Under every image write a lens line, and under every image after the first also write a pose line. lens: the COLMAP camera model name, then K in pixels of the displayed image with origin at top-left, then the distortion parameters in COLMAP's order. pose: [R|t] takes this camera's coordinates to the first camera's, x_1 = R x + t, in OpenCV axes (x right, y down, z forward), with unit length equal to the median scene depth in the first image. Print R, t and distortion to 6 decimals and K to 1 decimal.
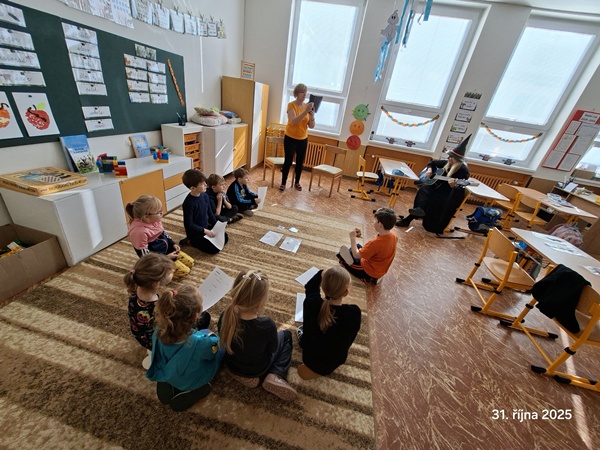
lens RADIAL K [[233.6, 0, 305.1], [0, 233.6, 219.3], [0, 0, 1]] dist [-0.007606, 0.002653]
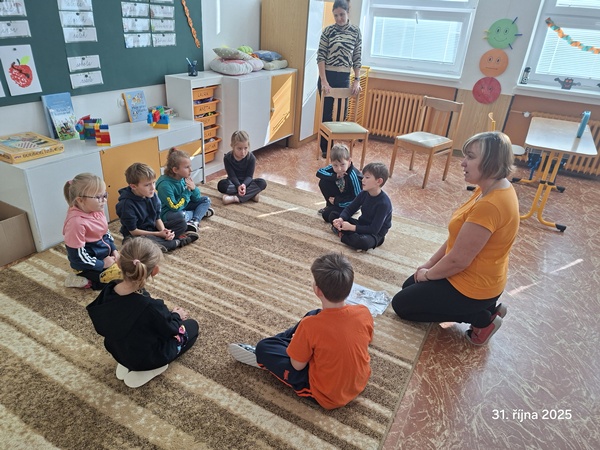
lens RADIAL K [[410.3, 0, 300.0], [0, 410.3, 225.0], [0, 0, 1]] dist [0.069547, -0.063413]
pose [[0.952891, 0.053092, -0.298630, 0.251686], [-0.060577, 0.998037, -0.015860, 0.063279], [0.297202, 0.033203, 0.954237, -0.111951]]
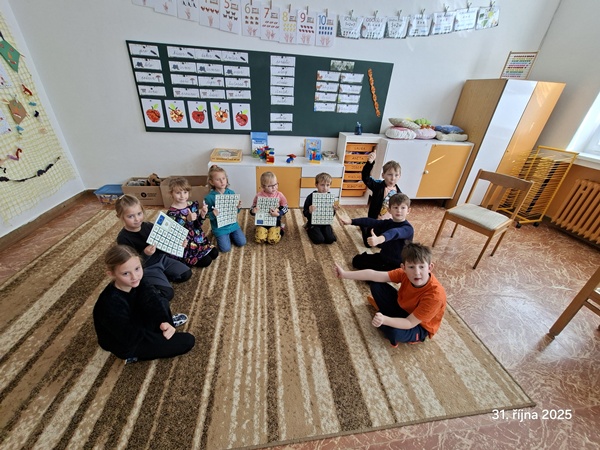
lens RADIAL K [[233.6, 0, 305.1], [0, 233.6, 219.3], [0, 0, 1]] dist [-0.007606, 0.002653]
pose [[0.345226, 0.338551, -0.875330, 0.539690], [-0.427821, 0.886899, 0.174295, -0.237888], [0.835337, 0.314314, 0.451019, 0.705767]]
